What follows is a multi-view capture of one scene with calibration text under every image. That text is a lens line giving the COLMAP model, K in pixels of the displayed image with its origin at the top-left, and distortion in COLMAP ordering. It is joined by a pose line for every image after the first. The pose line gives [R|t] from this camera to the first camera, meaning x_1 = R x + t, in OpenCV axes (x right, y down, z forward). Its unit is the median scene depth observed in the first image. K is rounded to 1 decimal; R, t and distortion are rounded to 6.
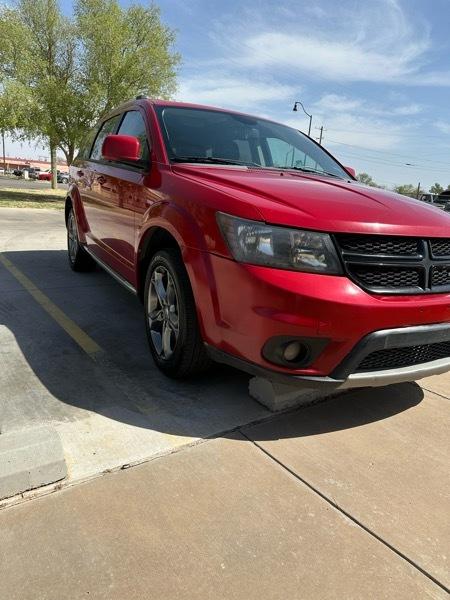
lens RADIAL K [[422.4, 0, 228.2], [0, 422.4, 302.4], [0, 0, 1]] dist [0.051457, -0.061313]
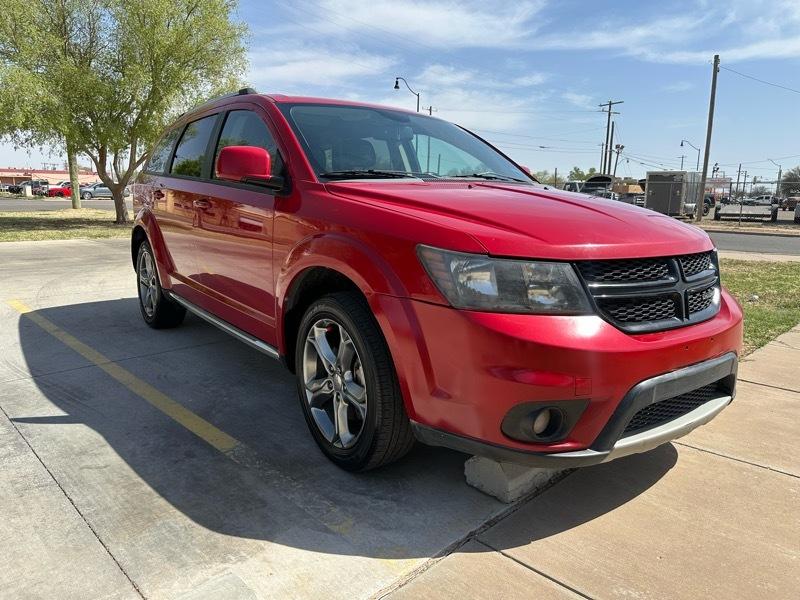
lens RADIAL K [[563.1, 0, 402.8], [0, 563.1, 296.7], [0, 0, 1]] dist [0.051457, -0.061313]
pose [[0.986555, -0.092617, 0.134652, -0.149265], [0.101940, 0.992726, -0.064060, -0.046764], [-0.127739, 0.076926, 0.988820, 0.015519]]
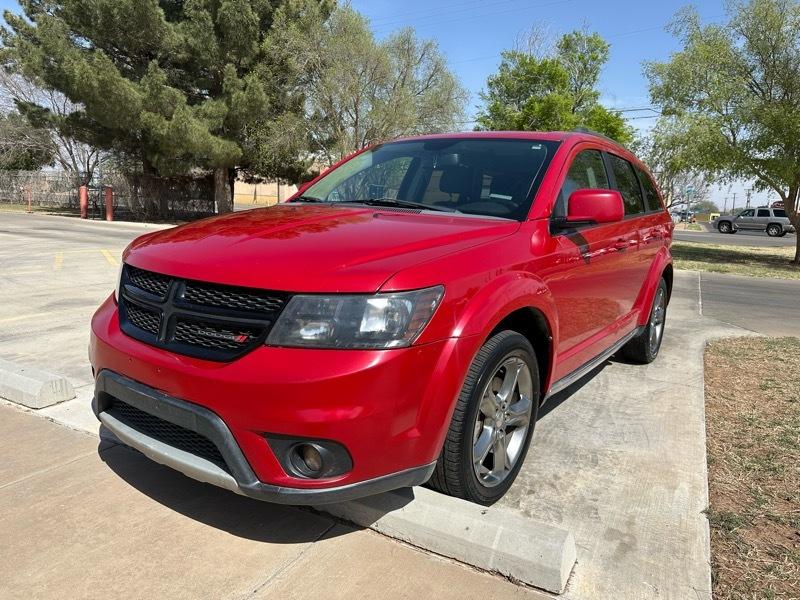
lens RADIAL K [[572.0, 0, 400.6], [0, 572.0, 285.5], [0, 0, 1]] dist [0.006312, -0.009190]
pose [[0.433110, 0.058463, -0.899443, 1.250381], [-0.234418, 0.970861, -0.049774, -0.140859], [0.870324, 0.232403, 0.434194, 0.705632]]
